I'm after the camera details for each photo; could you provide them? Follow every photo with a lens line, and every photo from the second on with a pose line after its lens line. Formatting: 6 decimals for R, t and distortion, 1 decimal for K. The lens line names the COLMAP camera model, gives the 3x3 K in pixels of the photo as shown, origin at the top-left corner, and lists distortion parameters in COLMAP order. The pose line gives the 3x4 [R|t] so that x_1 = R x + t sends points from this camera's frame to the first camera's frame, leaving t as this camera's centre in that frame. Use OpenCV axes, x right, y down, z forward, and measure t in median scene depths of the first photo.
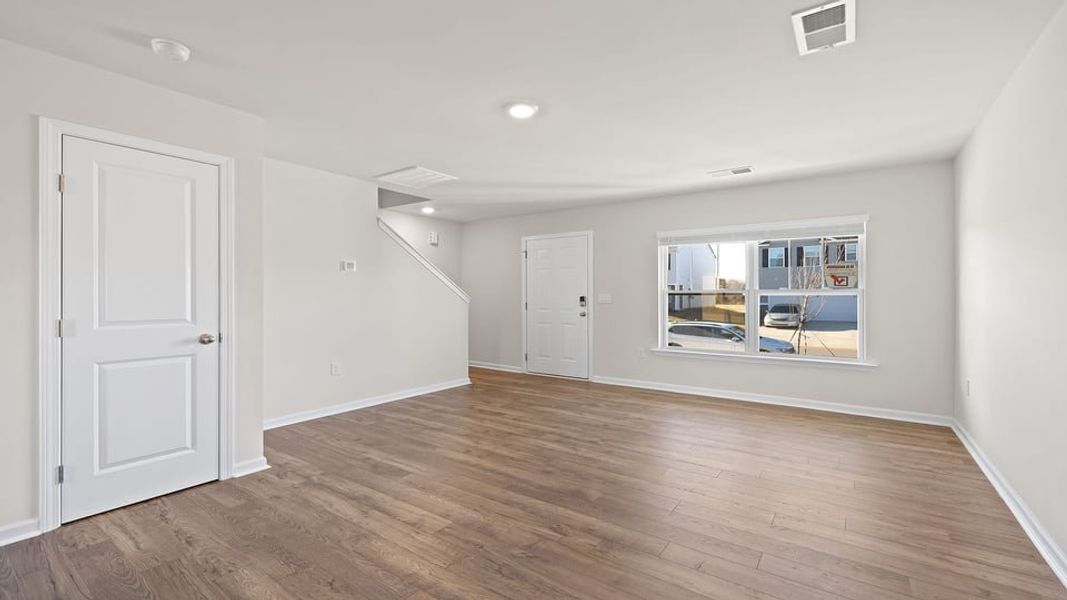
lens RADIAL K [[449.0, 0, 528.9], [0, 449.0, 300.0], [0, 0, 1]] dist [0.001465, 0.000425]
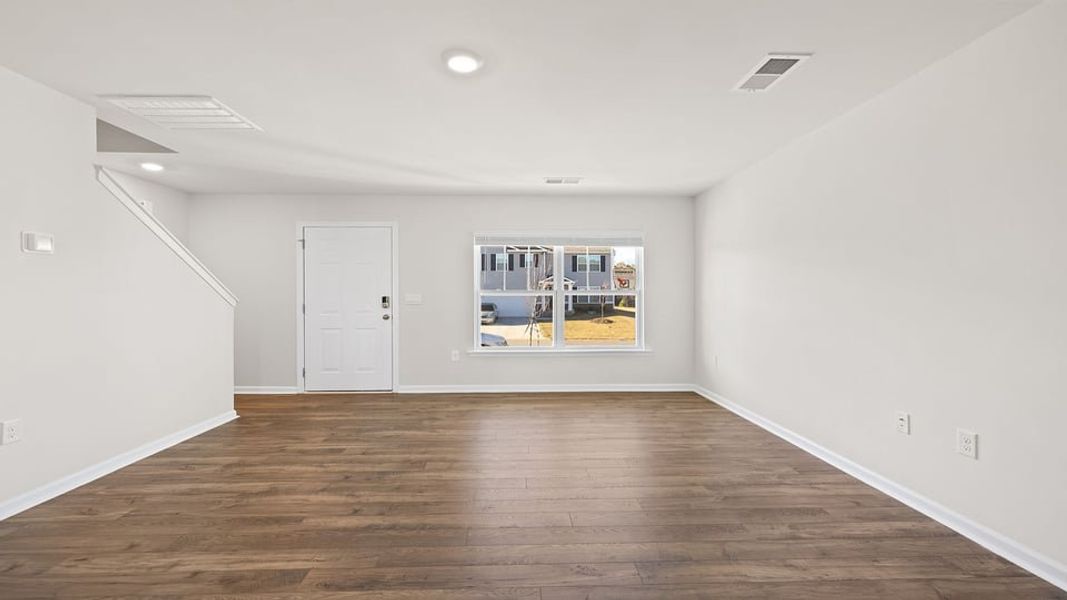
lens RADIAL K [[449.0, 0, 528.9], [0, 449.0, 300.0], [0, 0, 1]] dist [0.001465, 0.000425]
pose [[0.795628, -0.006122, 0.605755, -0.290632], [0.006334, 0.999978, 0.001787, -0.002074], [-0.605753, 0.002415, 0.795649, 0.212452]]
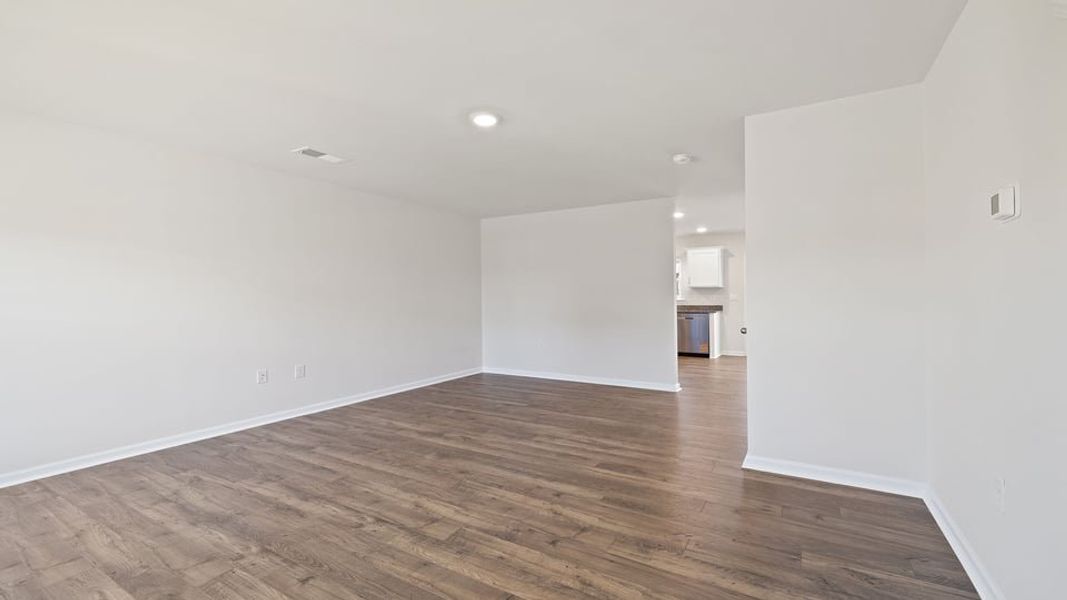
lens RADIAL K [[460.6, 0, 533.5], [0, 460.6, 300.0], [0, 0, 1]] dist [-0.000602, 0.000001]
pose [[-0.996269, 0.007731, -0.085959, -0.022206], [0.006439, 0.999862, 0.015297, -0.013081], [0.086066, 0.014686, -0.996181, 1.487174]]
